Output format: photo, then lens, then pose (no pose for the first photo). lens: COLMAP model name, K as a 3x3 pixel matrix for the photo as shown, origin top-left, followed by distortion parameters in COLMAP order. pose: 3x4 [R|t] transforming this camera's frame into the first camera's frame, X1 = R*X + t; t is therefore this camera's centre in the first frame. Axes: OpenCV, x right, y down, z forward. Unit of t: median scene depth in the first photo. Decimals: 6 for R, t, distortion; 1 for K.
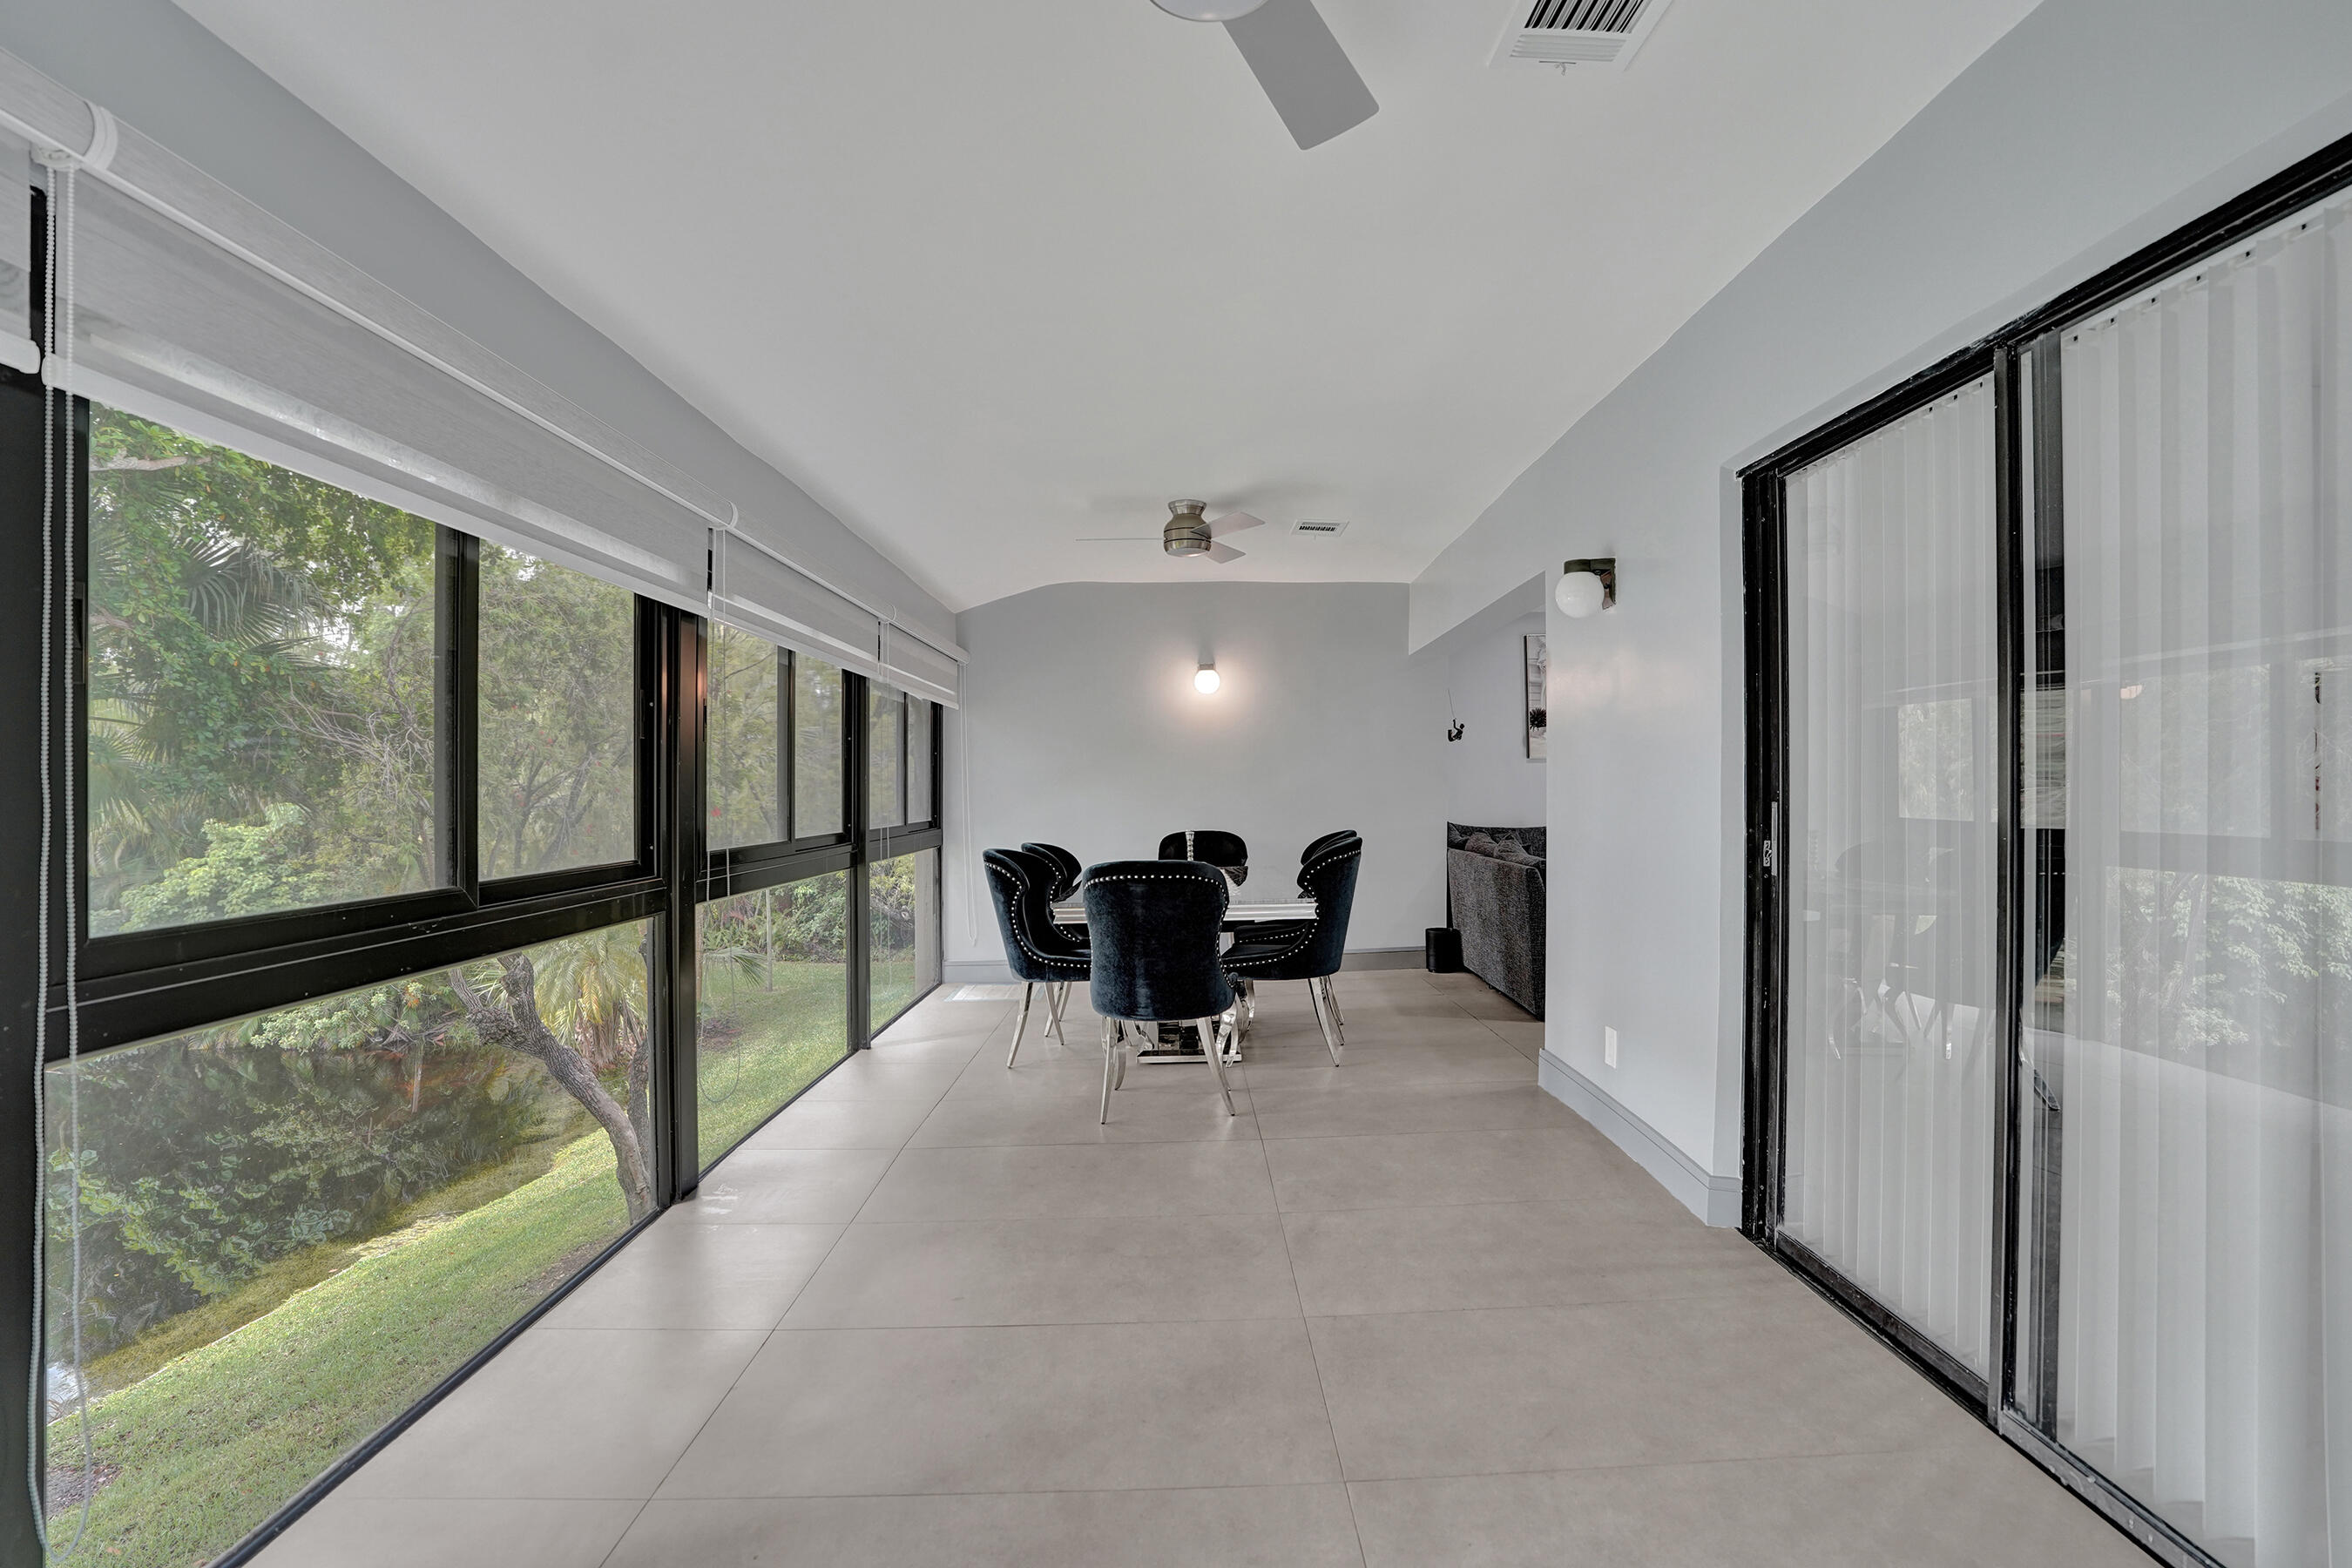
lens RADIAL K [[1122.5, 0, 1165.6], [0, 1122.5, 782.7], [0, 0, 1]] dist [-0.073622, 0.028565]
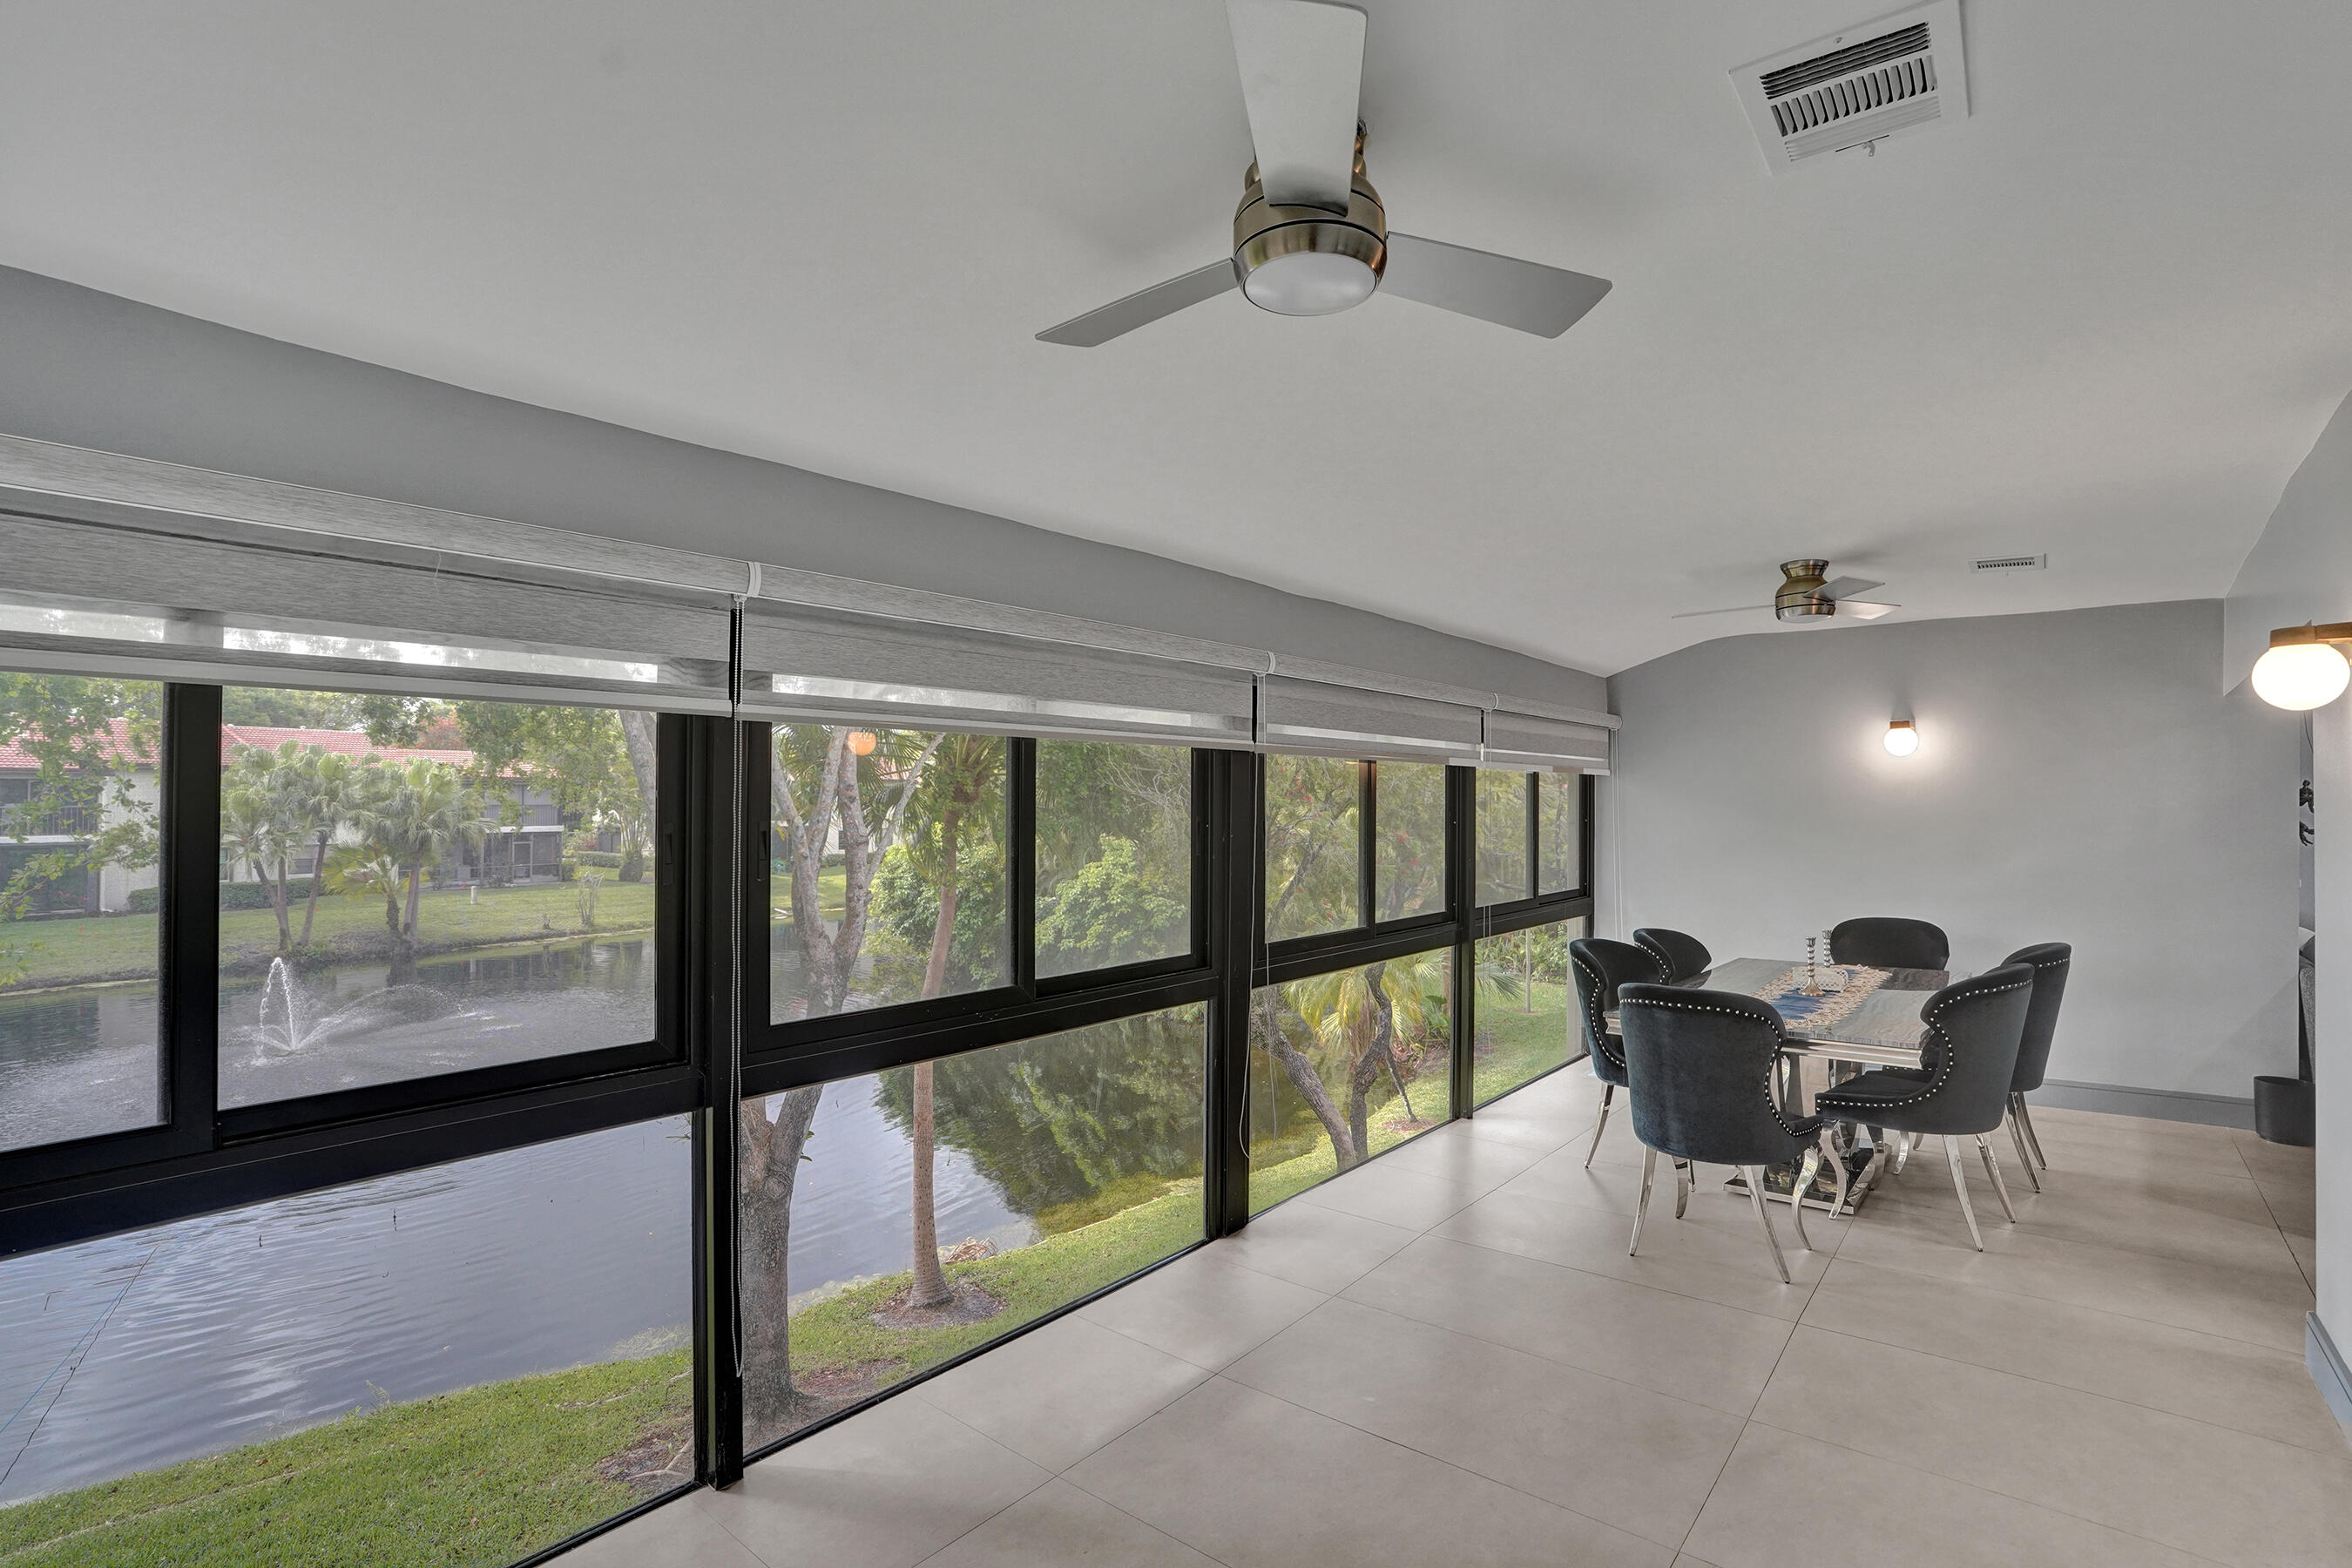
lens RADIAL K [[1122.5, 0, 1165.6], [0, 1122.5, 782.7], [0, 0, 1]] dist [-0.073622, 0.028565]
pose [[0.754141, -0.001174, -0.656711, 0.206044], [0.002411, 0.999997, 0.000981, -0.079536], [0.656708, -0.002323, 0.754142, 0.022004]]
